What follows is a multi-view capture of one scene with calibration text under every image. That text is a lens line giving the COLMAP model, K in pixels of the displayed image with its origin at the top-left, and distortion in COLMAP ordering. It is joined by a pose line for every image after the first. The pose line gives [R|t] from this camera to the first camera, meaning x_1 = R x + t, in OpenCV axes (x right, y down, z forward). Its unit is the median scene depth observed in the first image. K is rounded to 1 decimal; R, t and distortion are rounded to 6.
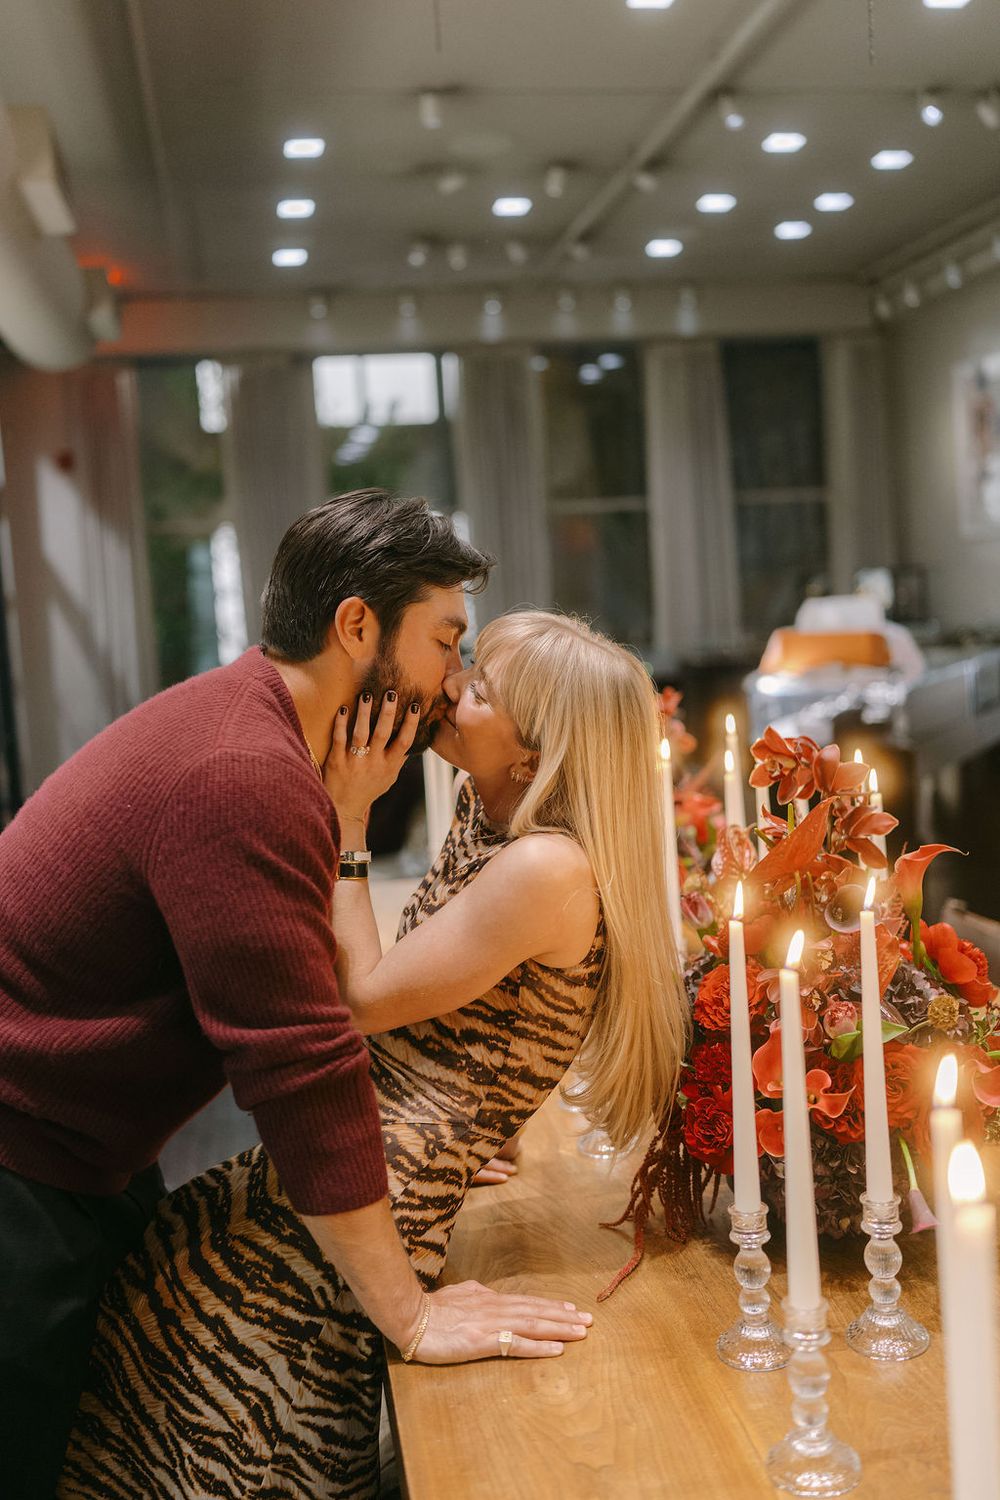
lens RADIAL K [[1487.2, 0, 500.4], [0, 1487.2, 746.6], [0, 0, 1]] dist [0.021999, 0.000000]
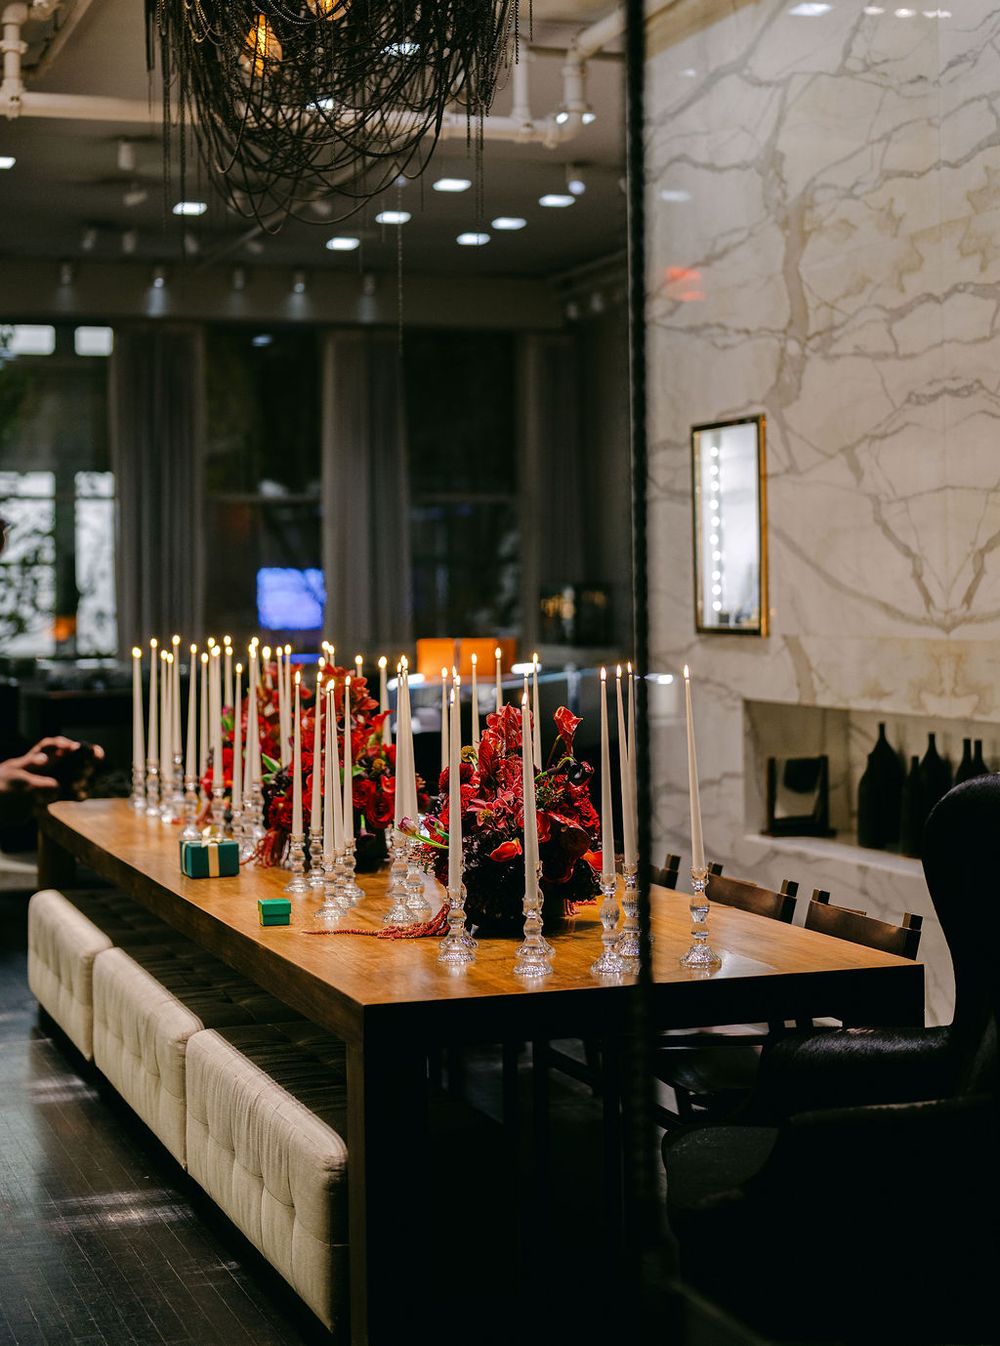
lens RADIAL K [[2420.2, 0, 500.0], [0, 2420.2, 671.0], [0, 0, 1]] dist [-0.261329, 0.000000]
pose [[0.985552, 0.038230, 0.165000, -0.042846], [-0.027043, 0.997214, -0.069522, 0.055040], [-0.167198, 0.064055, 0.983840, -0.631689]]
